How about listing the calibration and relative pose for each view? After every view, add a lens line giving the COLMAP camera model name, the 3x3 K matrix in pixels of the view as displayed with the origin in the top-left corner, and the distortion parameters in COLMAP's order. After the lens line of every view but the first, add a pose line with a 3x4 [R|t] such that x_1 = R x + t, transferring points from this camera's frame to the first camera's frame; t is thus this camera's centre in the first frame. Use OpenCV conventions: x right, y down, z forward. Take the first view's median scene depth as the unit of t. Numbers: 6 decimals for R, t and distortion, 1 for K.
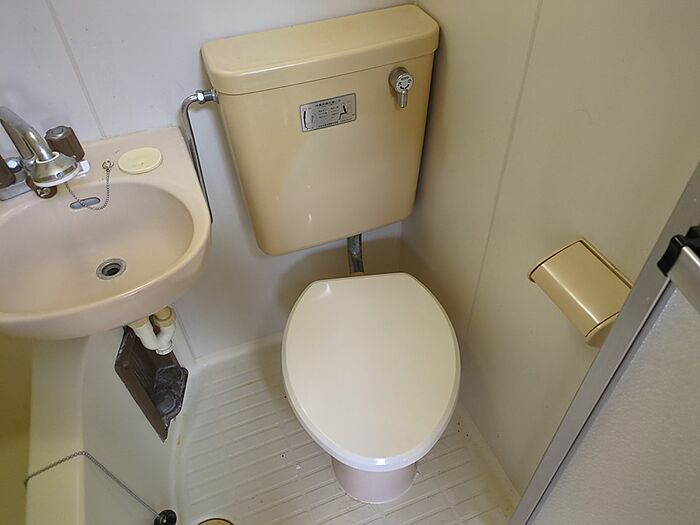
lens RADIAL K [[525.2, 0, 349.7], [0, 525.2, 271.5], [0, 0, 1]] dist [0.002859, 0.000859]
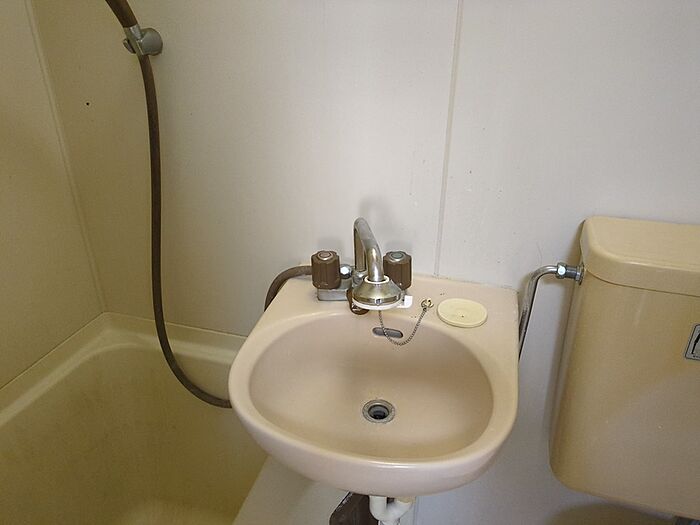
lens RADIAL K [[545.1, 0, 332.7], [0, 545.1, 263.4], [0, 0, 1]] dist [0.048349, 0.003191]
pose [[0.773903, 0.307612, -0.553578, -0.091491], [-0.459616, 0.874168, -0.156788, -0.044123], [0.435691, 0.375772, 0.817905, 0.140812]]
